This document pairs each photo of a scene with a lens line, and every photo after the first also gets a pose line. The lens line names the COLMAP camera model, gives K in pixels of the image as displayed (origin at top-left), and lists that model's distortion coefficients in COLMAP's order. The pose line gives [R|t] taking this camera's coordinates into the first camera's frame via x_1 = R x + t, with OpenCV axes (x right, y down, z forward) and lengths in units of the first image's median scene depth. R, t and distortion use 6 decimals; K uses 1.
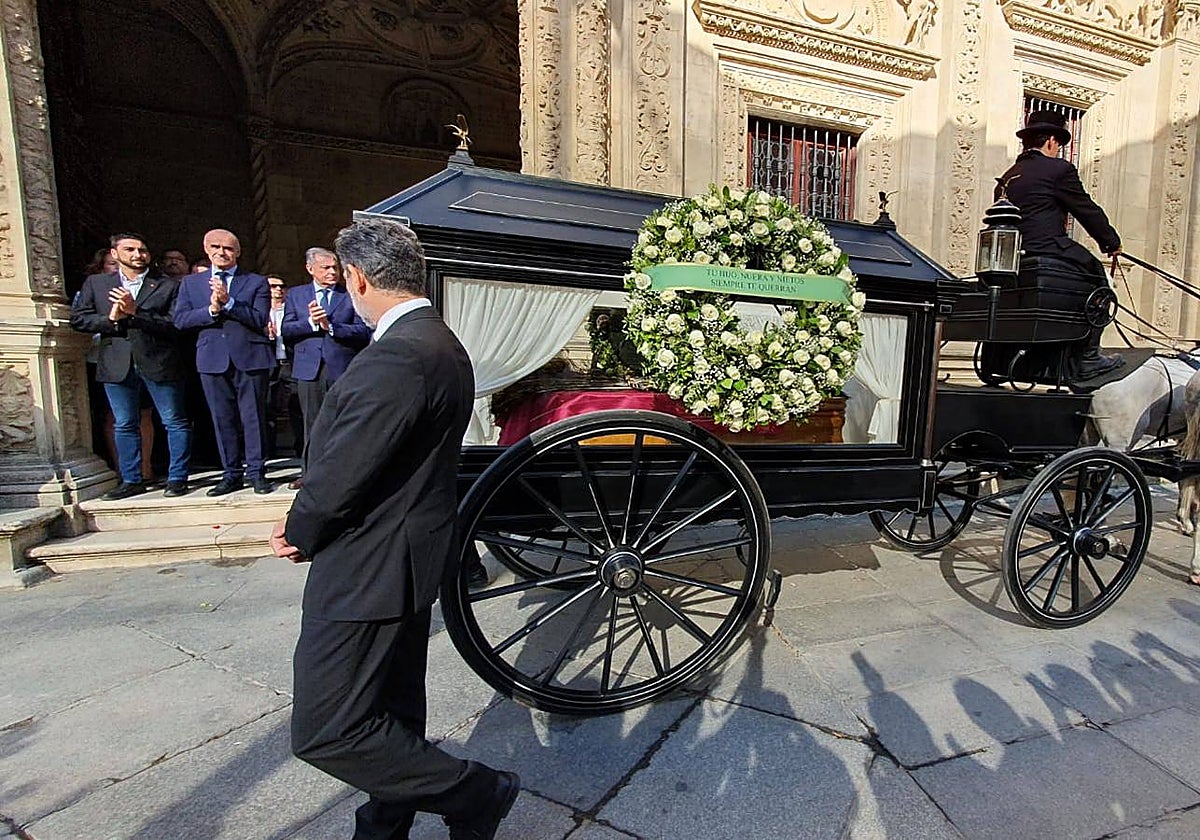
lens RADIAL K [[619.2, 0, 600.0], [0, 619.2, 420.0], [0, 0, 1]] dist [0.002794, 0.000311]
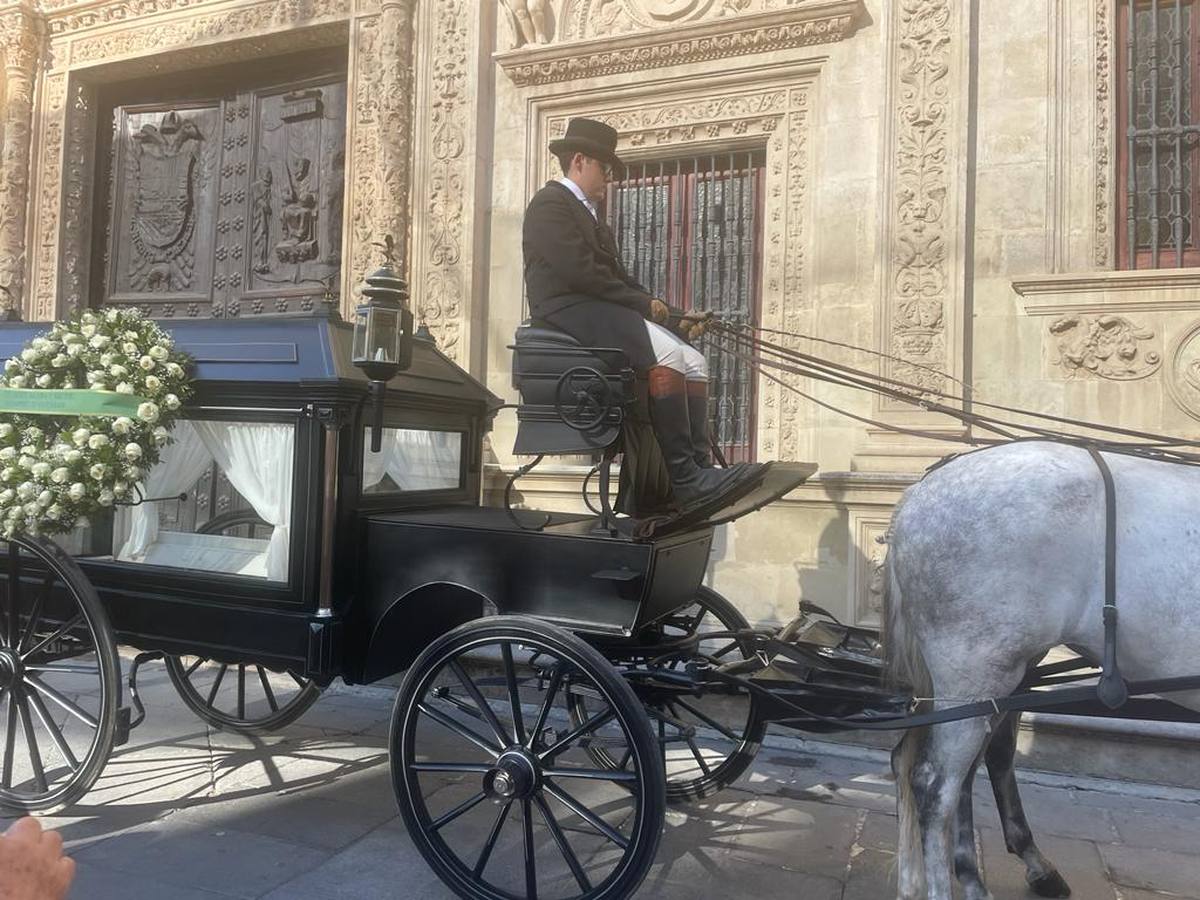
lens RADIAL K [[910.7, 0, 596.2], [0, 910.7, 446.9], [0, 0, 1]] dist [0.091955, -0.110833]
pose [[0.746957, -0.028173, -0.664275, 1.027473], [-0.081774, 0.987623, -0.133840, -0.005807], [0.659825, 0.154293, 0.735408, 0.246754]]
